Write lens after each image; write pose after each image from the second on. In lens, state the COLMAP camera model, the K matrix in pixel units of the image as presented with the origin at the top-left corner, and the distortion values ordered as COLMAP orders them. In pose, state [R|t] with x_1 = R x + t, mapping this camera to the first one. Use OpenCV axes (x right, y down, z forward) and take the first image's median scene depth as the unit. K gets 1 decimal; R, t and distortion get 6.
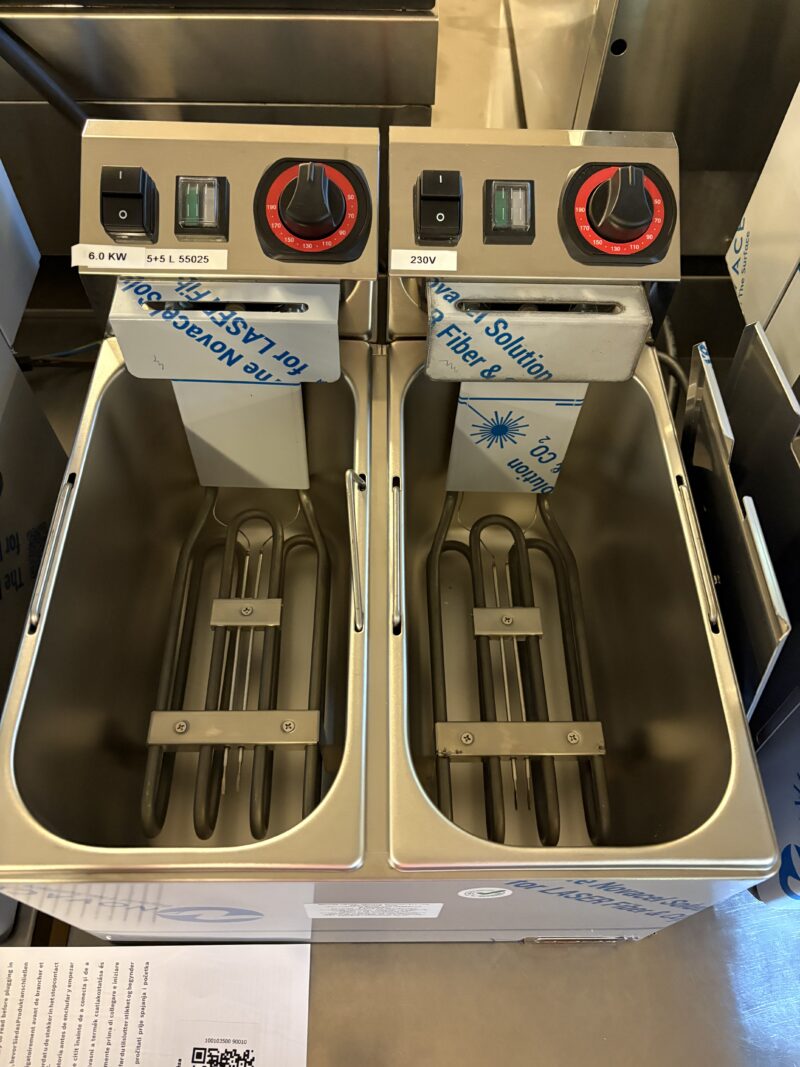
lens RADIAL K [[831.1, 0, 405.3], [0, 831.1, 535.6], [0, 0, 1]] dist [0.019080, -0.032357]
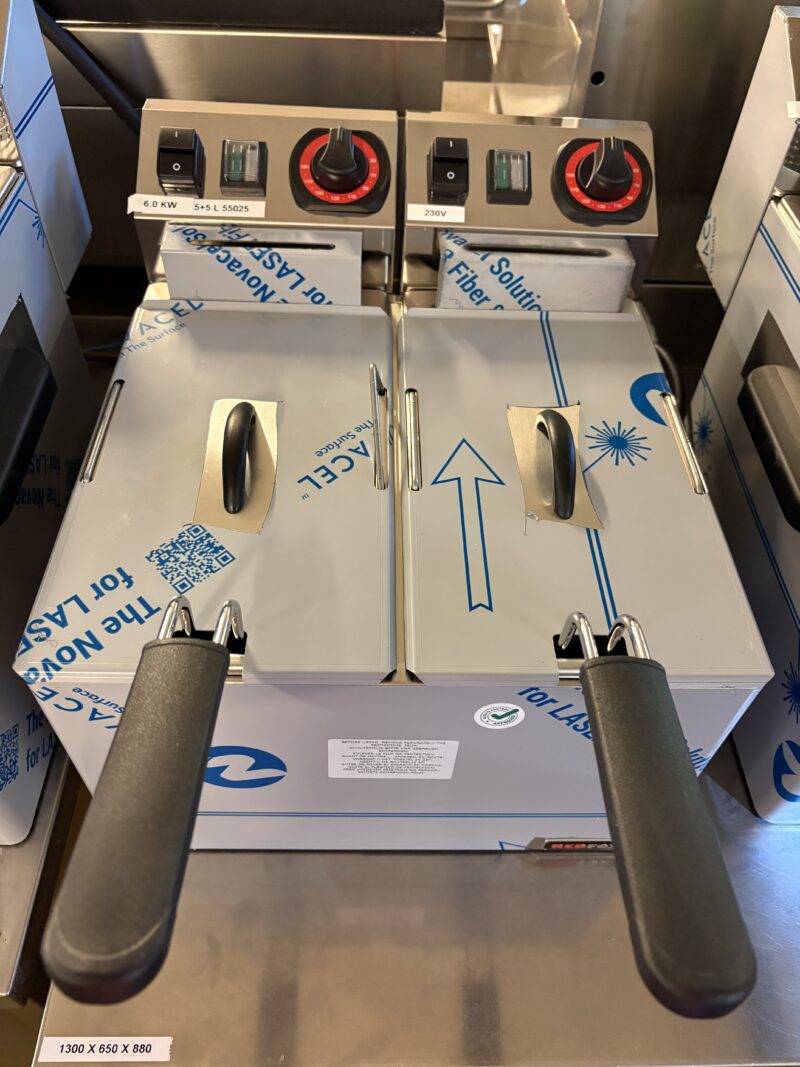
lens RADIAL K [[831.1, 0, 408.4], [0, 831.1, 537.9], [0, 0, 1]] dist [0.019080, -0.032357]
pose [[0.999754, 0.008653, 0.020424, -0.035583], [-0.005588, 0.989329, -0.145593, 0.282019], [-0.021466, 0.145443, 0.989134, -0.073187]]
